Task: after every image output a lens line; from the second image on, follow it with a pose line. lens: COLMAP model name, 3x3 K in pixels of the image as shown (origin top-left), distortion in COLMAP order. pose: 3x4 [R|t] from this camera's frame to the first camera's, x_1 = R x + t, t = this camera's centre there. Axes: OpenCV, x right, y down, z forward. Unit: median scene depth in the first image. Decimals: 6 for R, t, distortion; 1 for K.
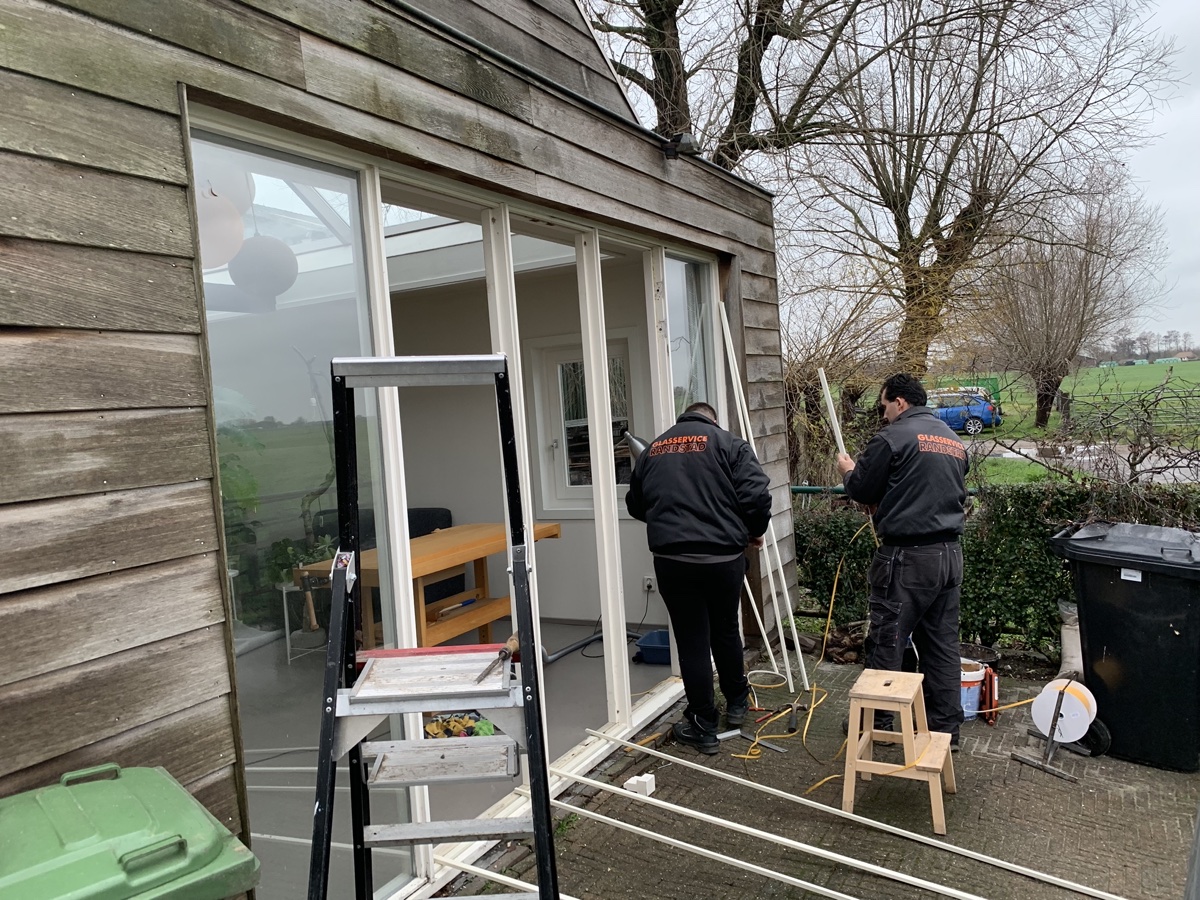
lens RADIAL K [[903.6, 0, 598.3], [0, 903.6, 453.7], [0, 0, 1]] dist [-0.011819, -0.007195]
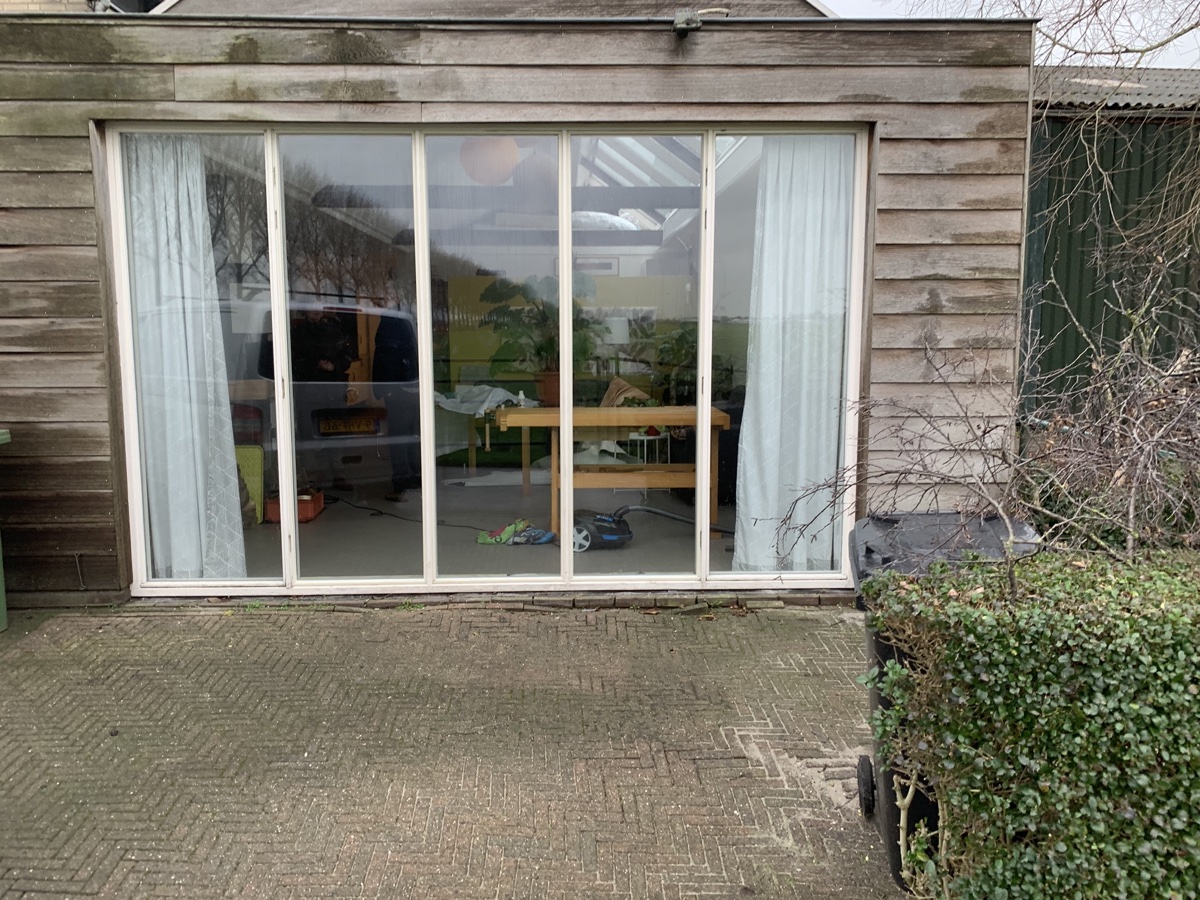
lens RADIAL K [[903.6, 0, 596.9], [0, 903.6, 448.6], [0, 0, 1]] dist [-0.011819, -0.007195]
pose [[0.529982, 0.187148, -0.827100, 0.703126], [-0.080660, 0.982047, 0.170524, -0.043150], [0.844164, -0.023661, 0.535563, 0.309587]]
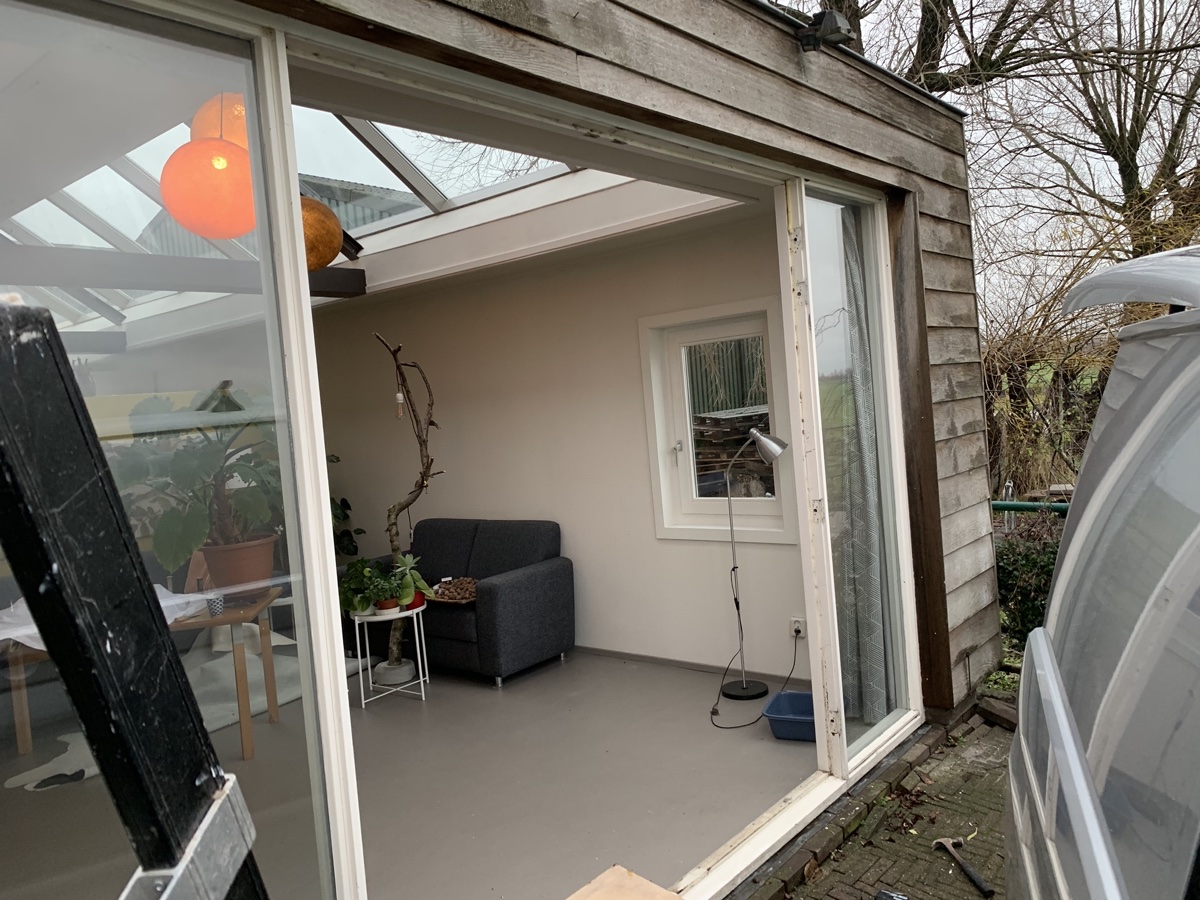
lens RADIAL K [[903.6, 0, 596.4], [0, 903.6, 442.7], [0, 0, 1]] dist [-0.011819, -0.007195]
pose [[0.979805, -0.003284, -0.199928, 0.043901], [0.004013, 0.999987, 0.003243, -0.017962], [0.199914, -0.003979, 0.979805, 0.212902]]
